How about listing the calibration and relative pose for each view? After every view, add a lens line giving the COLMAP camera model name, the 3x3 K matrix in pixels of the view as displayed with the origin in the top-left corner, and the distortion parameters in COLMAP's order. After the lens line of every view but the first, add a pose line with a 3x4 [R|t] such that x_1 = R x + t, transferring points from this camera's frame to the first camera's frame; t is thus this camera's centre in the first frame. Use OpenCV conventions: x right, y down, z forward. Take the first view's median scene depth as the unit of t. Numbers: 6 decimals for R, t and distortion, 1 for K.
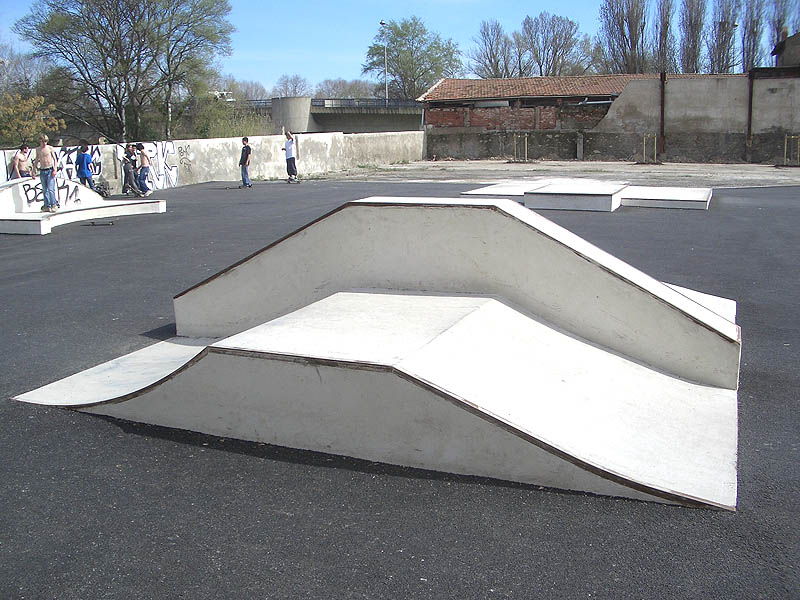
lens RADIAL K [[827.1, 0, 384.0], [0, 827.1, 304.8], [0, 0, 1]] dist [-0.267464, 0.307105]
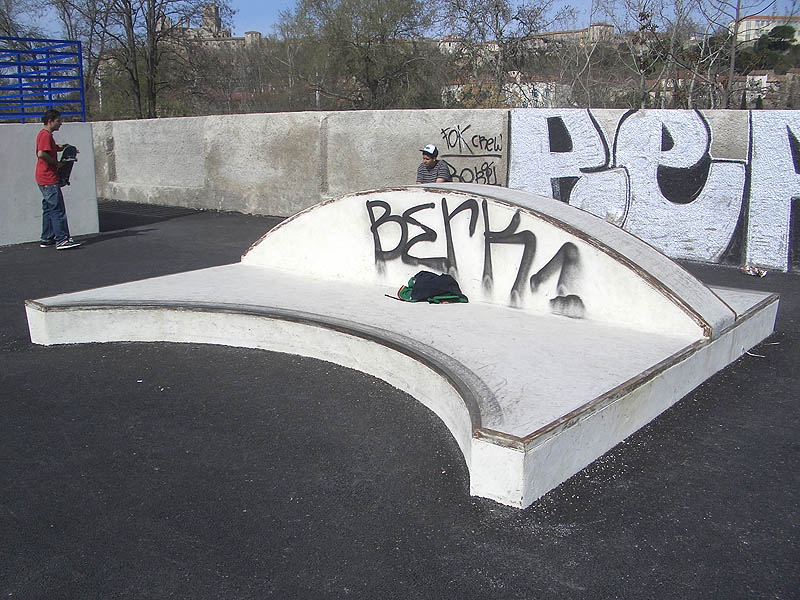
lens RADIAL K [[827.1, 0, 384.0], [0, 827.1, 304.8], [0, 0, 1]] dist [-0.267464, 0.307105]
pose [[-0.291123, 0.233993, -0.927628, -0.096560], [-0.189434, 0.936329, 0.295639, -0.154427], [0.937743, 0.261792, -0.228261, 0.790746]]
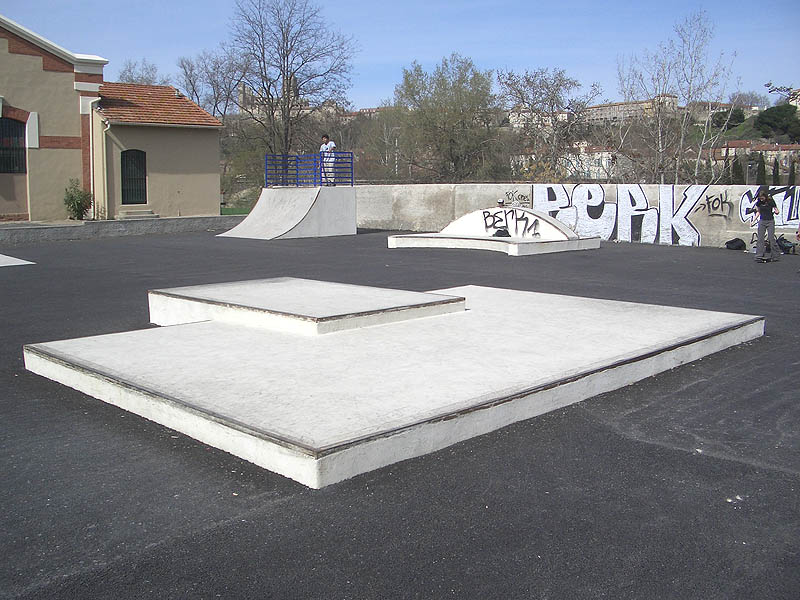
lens RADIAL K [[827.1, 0, 384.0], [0, 827.1, 304.8], [0, 0, 1]] dist [-0.267464, 0.307105]
pose [[-0.370572, 0.154627, -0.915842, 0.508027], [-0.182711, 0.954642, 0.235107, -0.199394], [0.910655, 0.254459, -0.325512, 0.931405]]
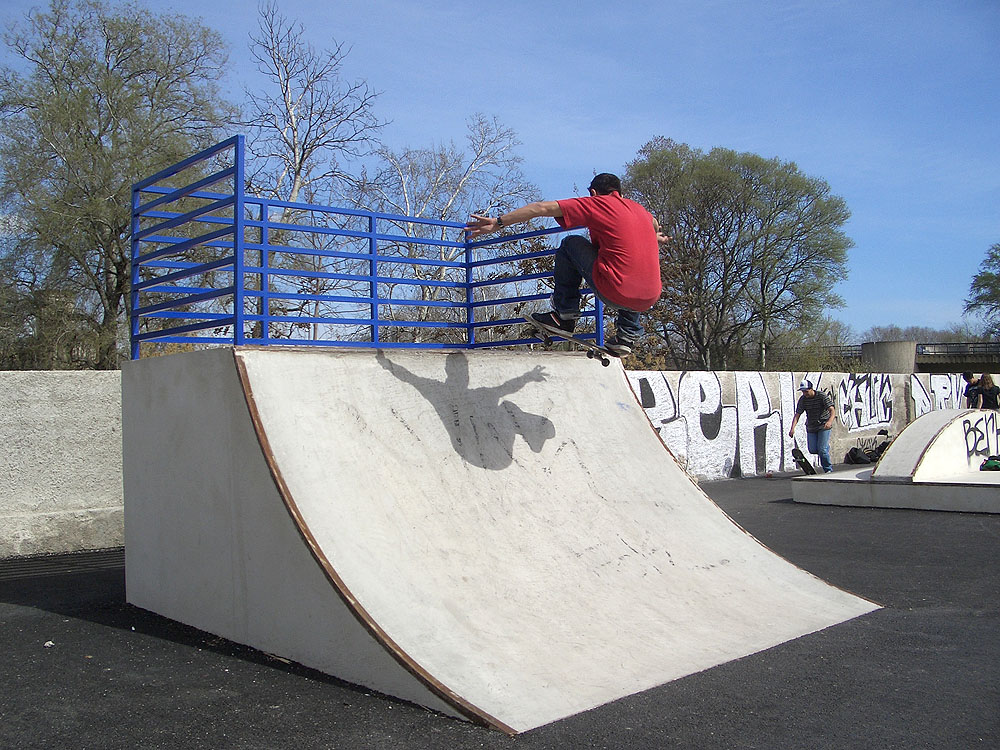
lens RADIAL K [[1033.9, 0, 480.0], [0, 1033.9, 381.0], [0, 0, 1]] dist [-0.267464, 0.307105]
pose [[0.911369, -0.008292, -0.411506, -0.346577], [-0.083770, 0.975133, -0.205176, -0.013419], [0.402975, 0.221463, 0.888012, 0.211541]]
